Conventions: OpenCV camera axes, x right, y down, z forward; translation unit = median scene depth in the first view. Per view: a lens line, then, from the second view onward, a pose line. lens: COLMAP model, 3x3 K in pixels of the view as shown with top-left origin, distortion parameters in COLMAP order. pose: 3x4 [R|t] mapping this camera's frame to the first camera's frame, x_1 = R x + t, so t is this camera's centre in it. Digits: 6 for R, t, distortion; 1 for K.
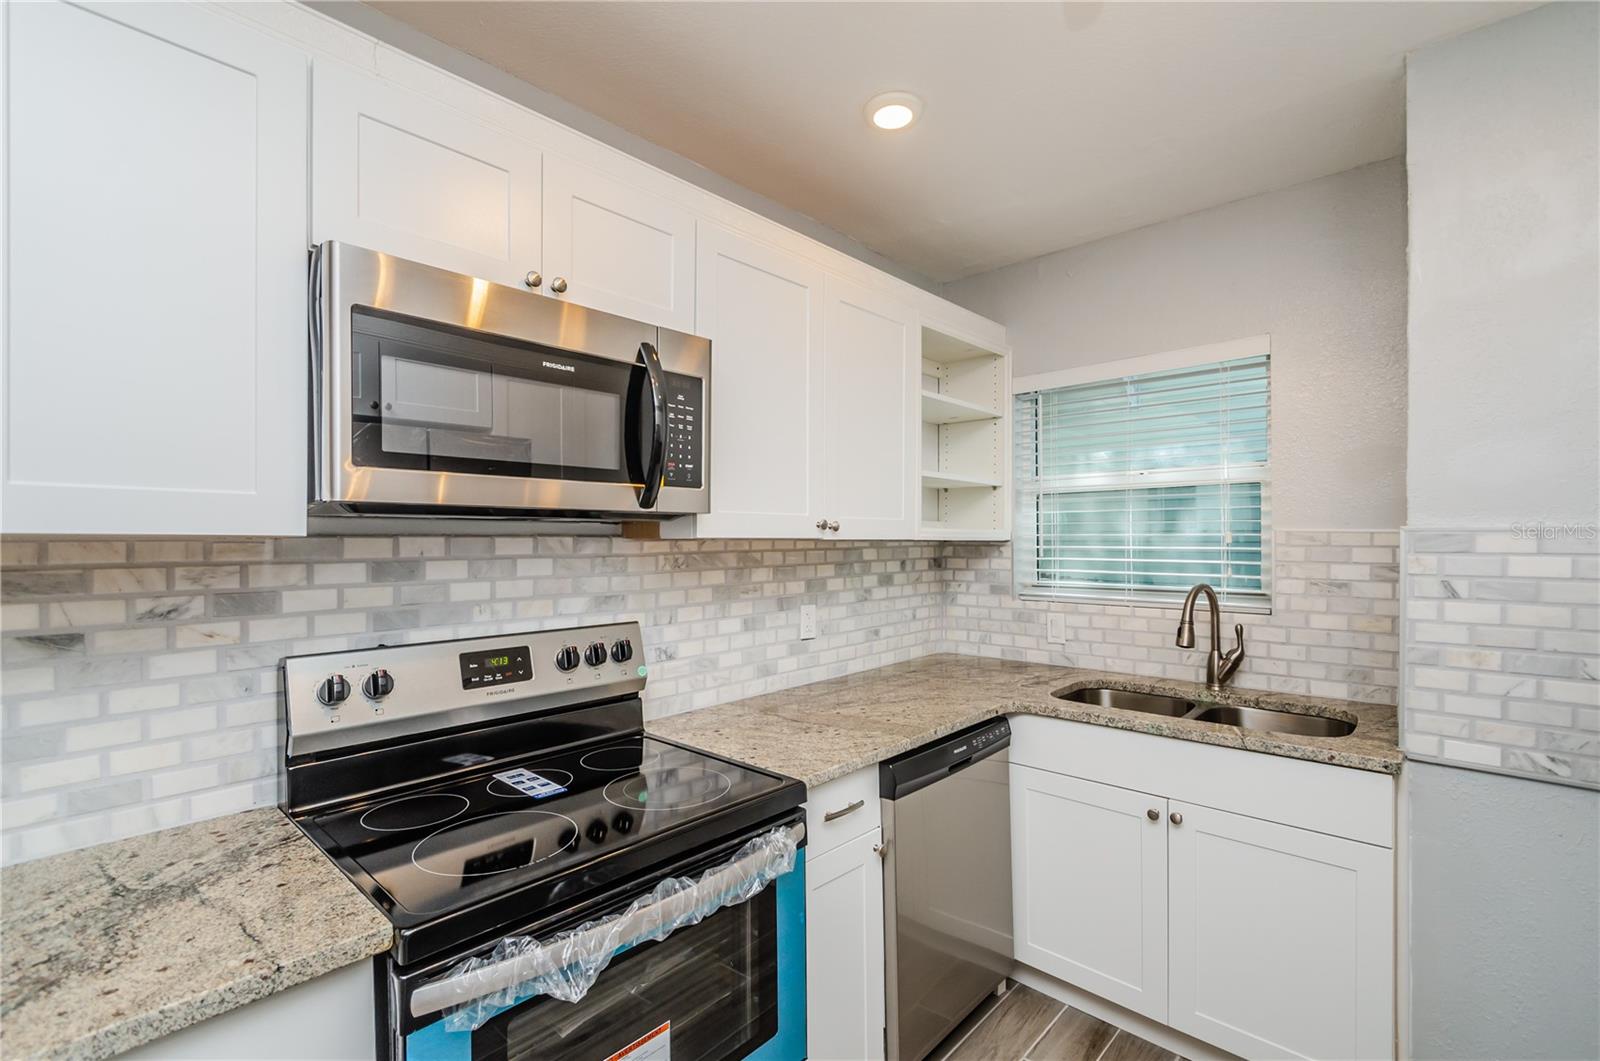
lens RADIAL K [[704.1, 0, 802.8], [0, 704.1, 542.8], [0, 0, 1]] dist [0.006803, -0.003125]
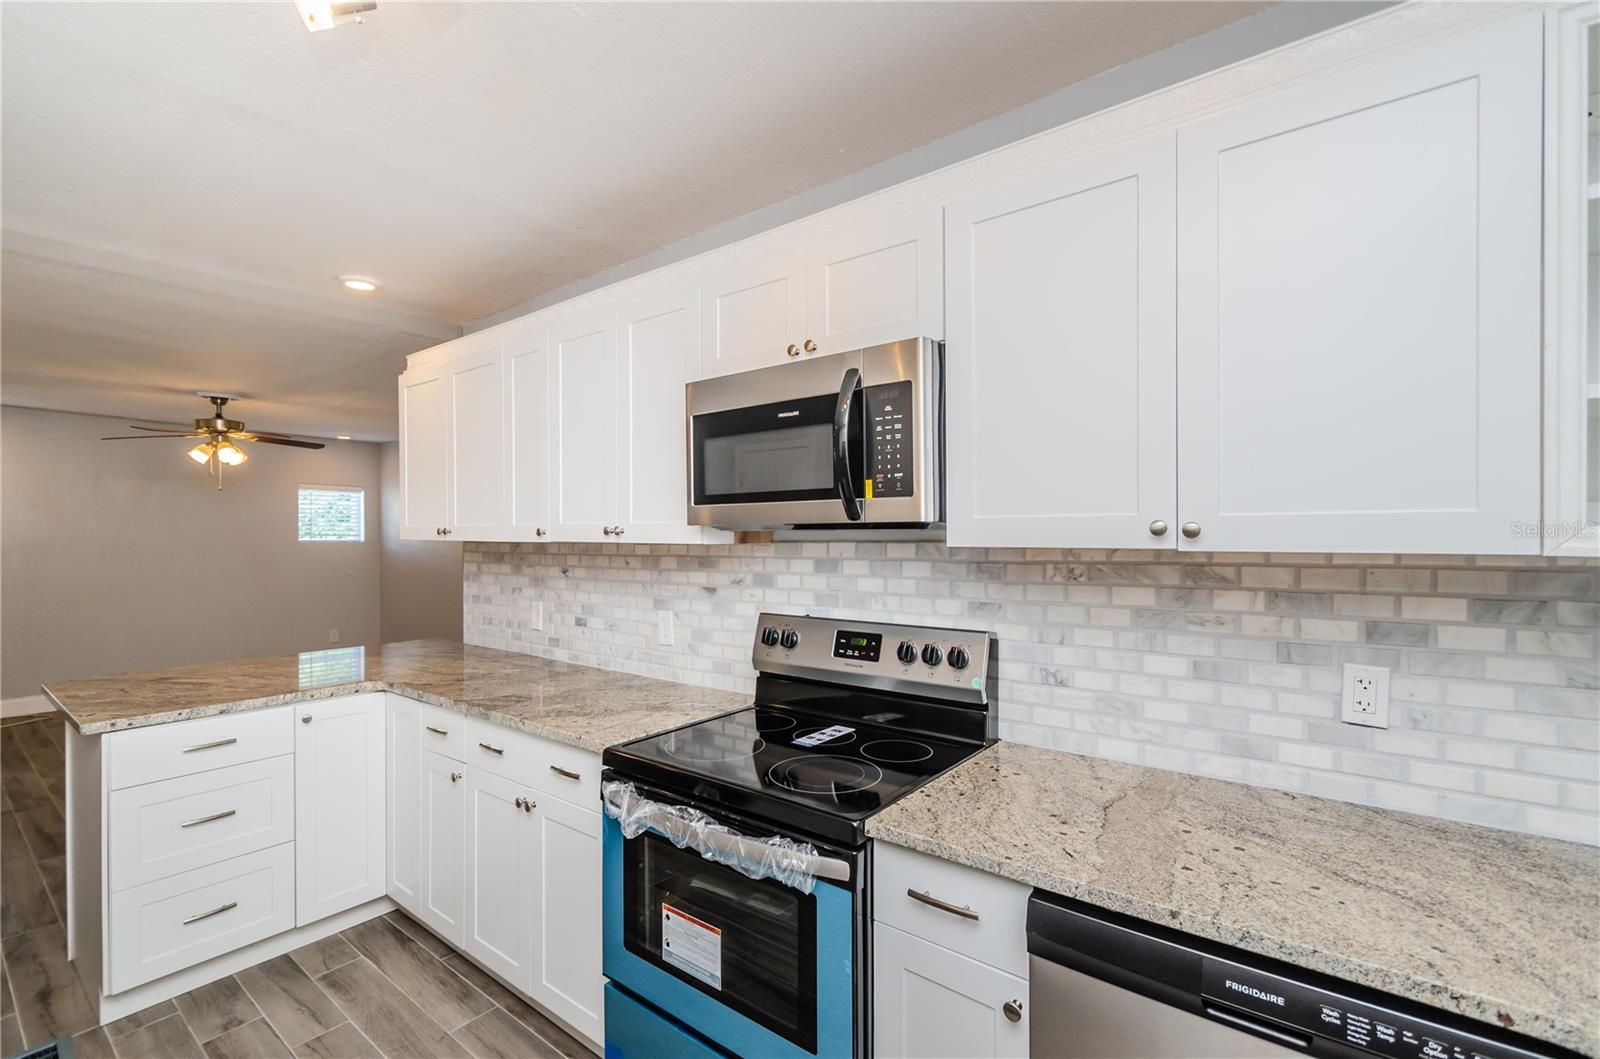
lens RADIAL K [[704.1, 0, 788.2], [0, 704.1, 535.9], [0, 0, 1]] dist [0.006803, -0.003125]
pose [[0.084861, 0.006769, -0.996370, 0.610828], [0.003404, 0.999969, 0.007084, -0.023178], [0.996387, -0.003993, 0.084835, 0.573865]]
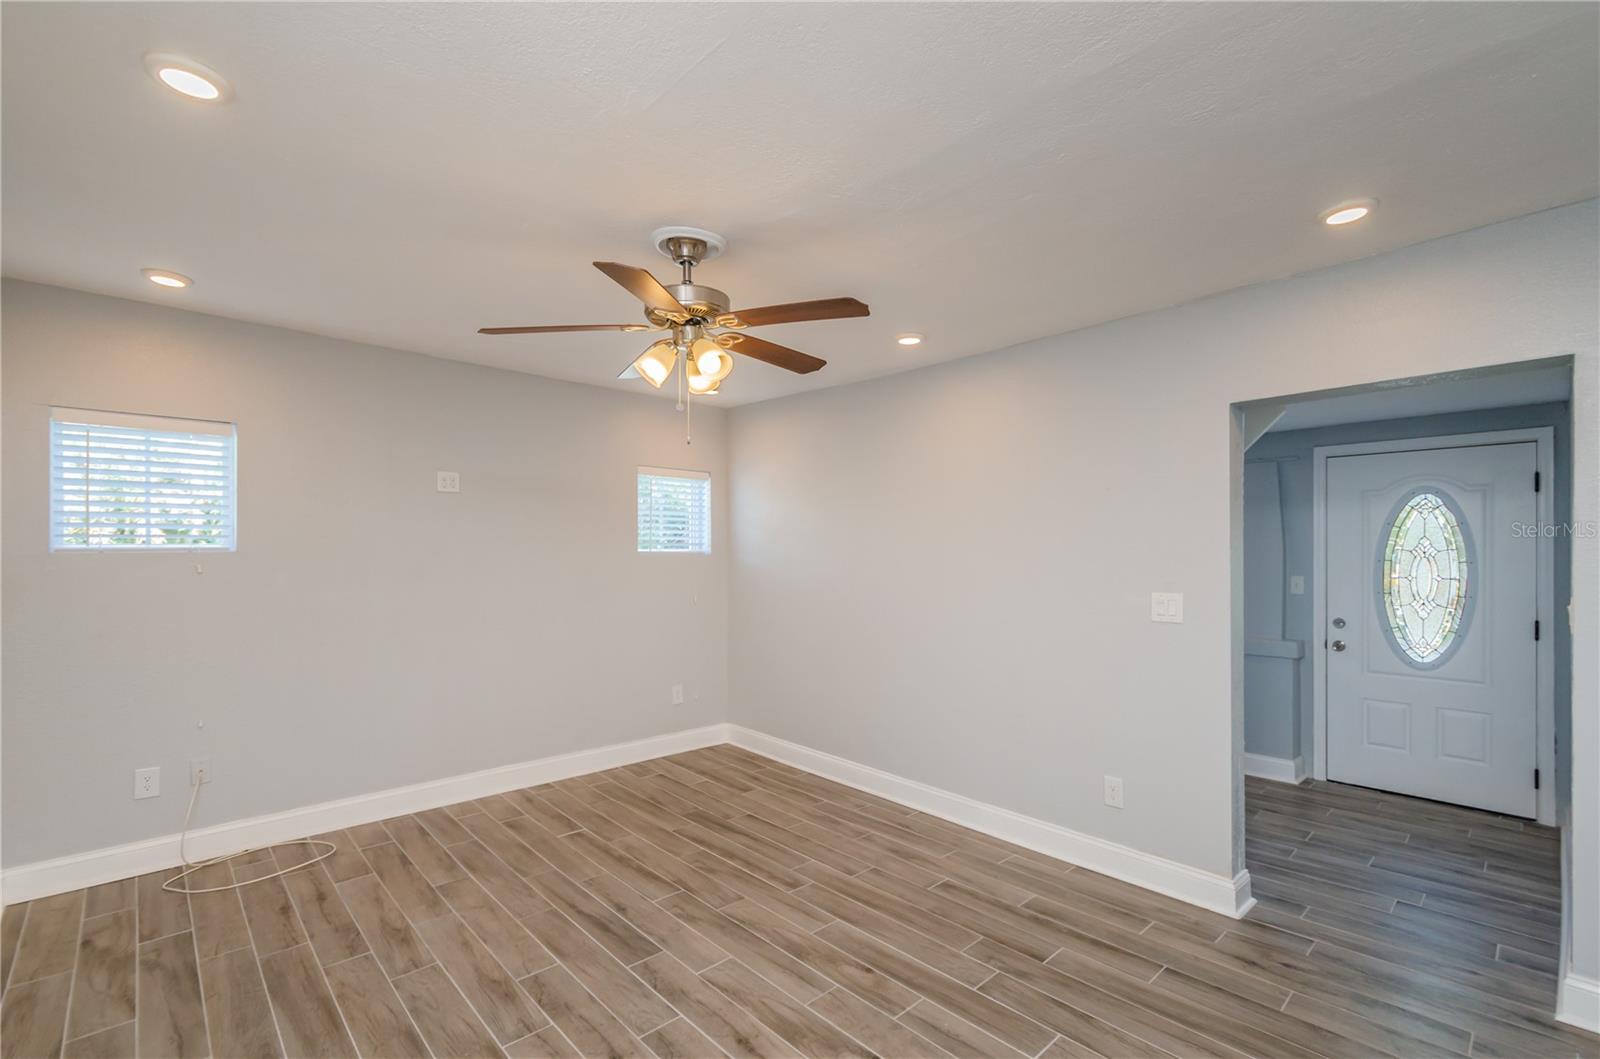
lens RADIAL K [[704.1, 0, 808.9], [0, 704.1, 545.7], [0, 0, 1]] dist [0.006803, -0.003125]
pose [[-0.052864, 0.003837, -0.998594, -0.816900], [0.003888, 0.999986, 0.003636, -0.009797], [0.998594, -0.003690, -0.052878, -0.884007]]
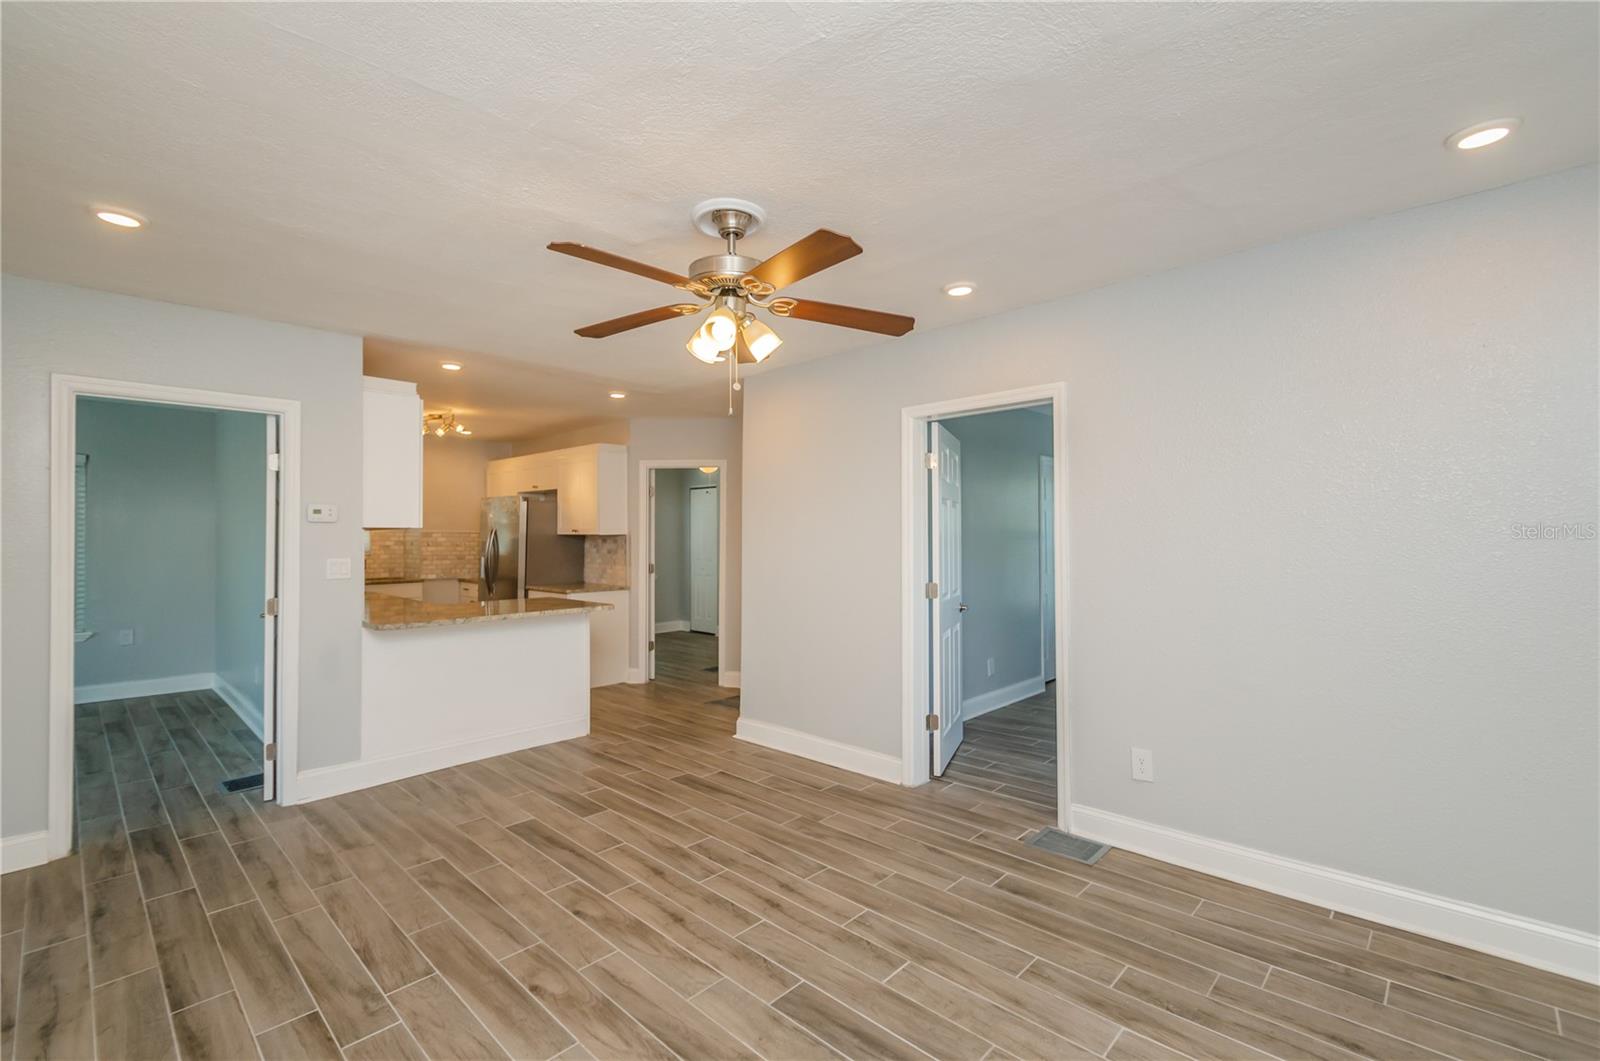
lens RADIAL K [[704.1, 0, 804.2], [0, 704.1, 520.4], [0, 0, 1]] dist [0.006803, -0.003125]
pose [[0.000910, 0.028670, 0.999589, -3.053848], [0.001631, 0.999588, -0.028671, 0.031001], [-0.999998, 0.001656, 0.000863, -1.253259]]
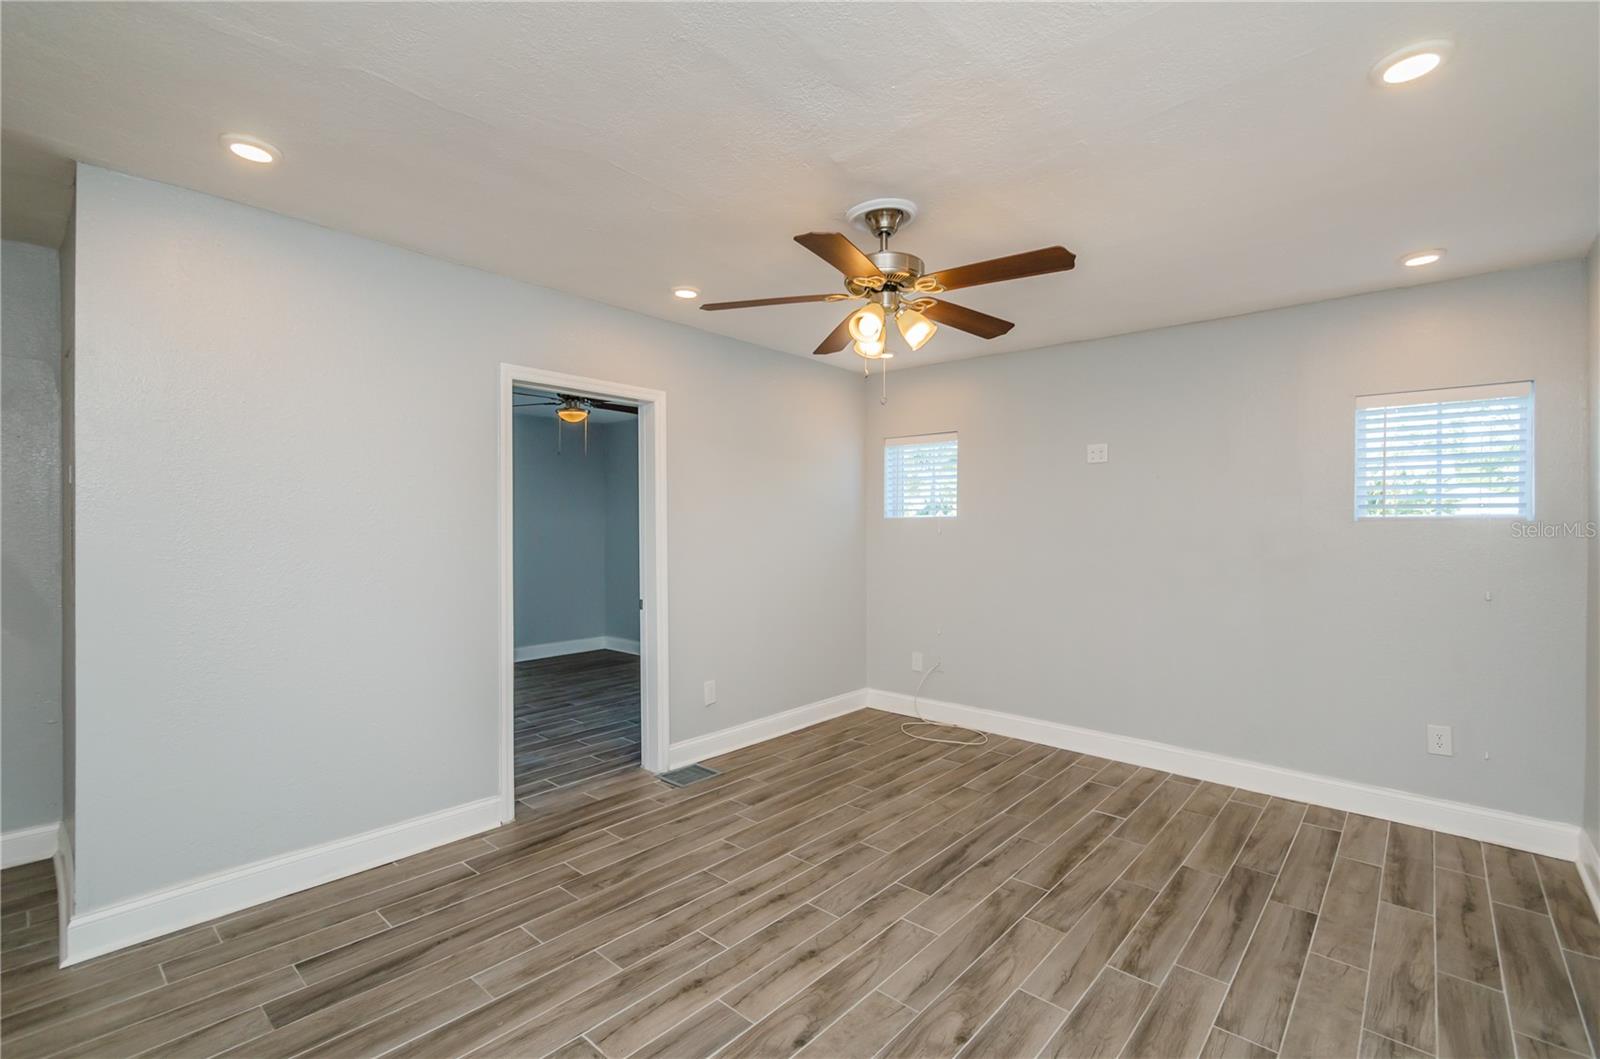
lens RADIAL K [[704.1, 0, 795.8], [0, 704.1, 535.7], [0, 0, 1]] dist [0.006803, -0.003125]
pose [[-0.999456, 0.002980, -0.032860, -1.744700], [0.002870, 0.999990, 0.003391, 0.049344], [0.032870, 0.003295, -0.999454, 0.042869]]
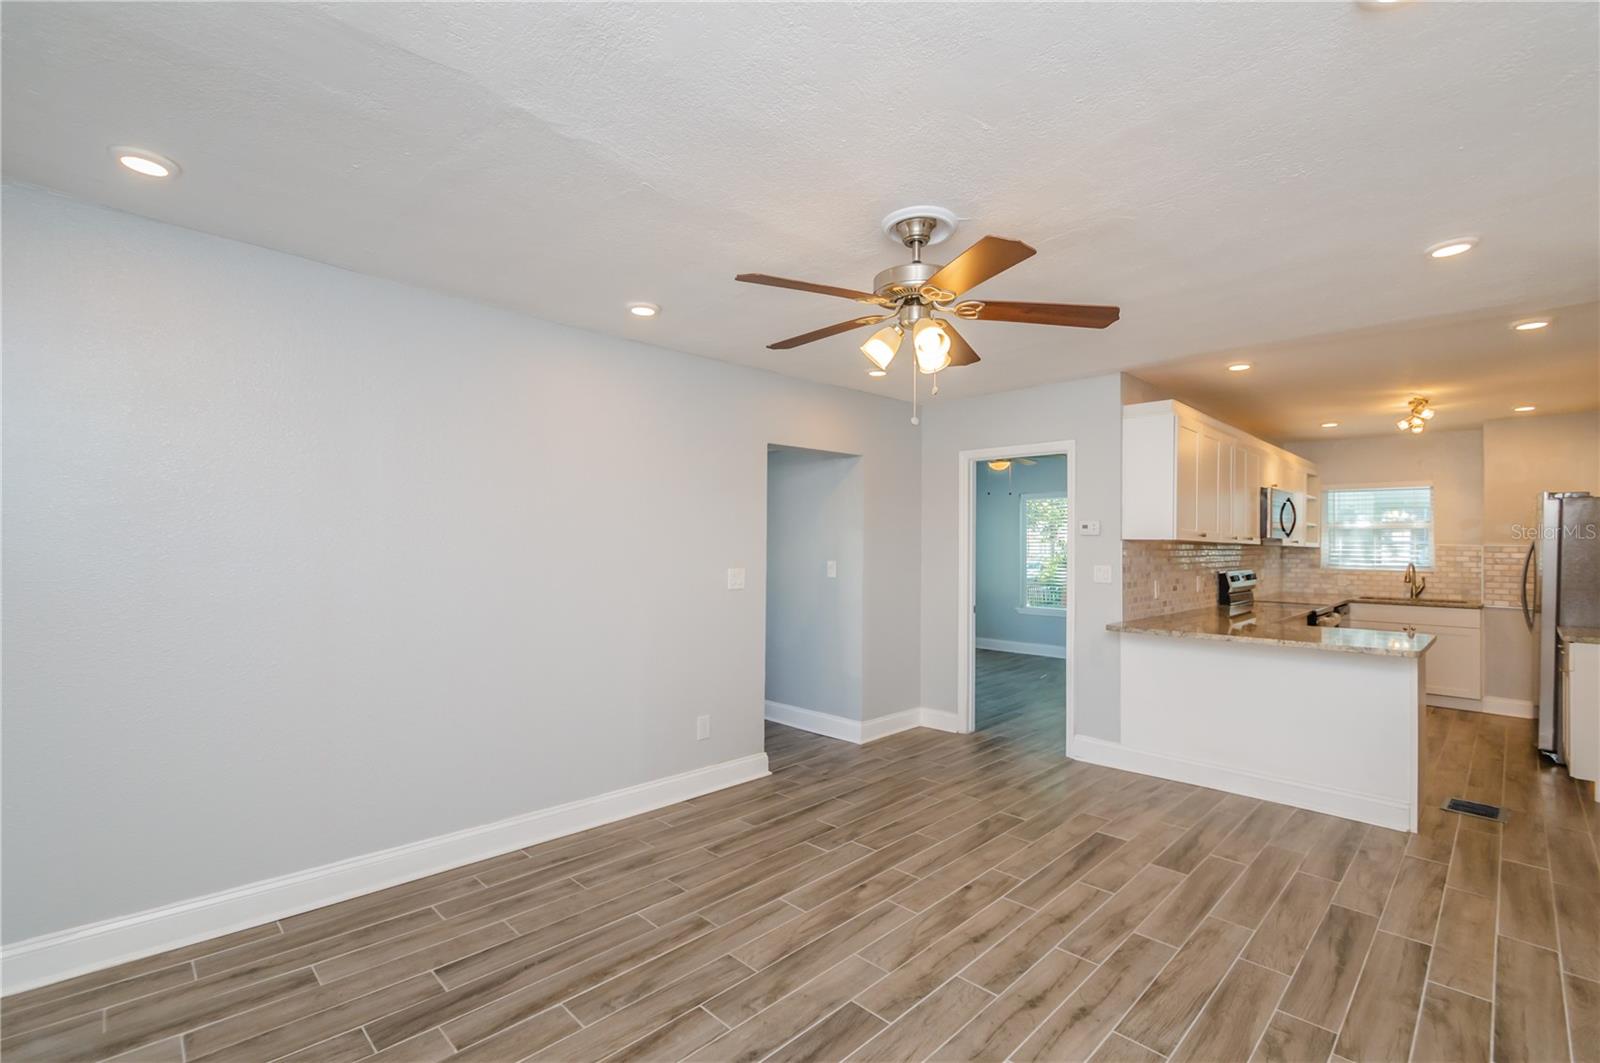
lens RADIAL K [[704.1, 0, 791.2], [0, 704.1, 542.8], [0, 0, 1]] dist [0.006803, -0.003125]
pose [[0.999122, 0.016821, -0.038373, -2.082833], [-0.016882, 0.999857, -0.001244, 0.022729], [0.038346, 0.001891, 0.999263, -2.247539]]
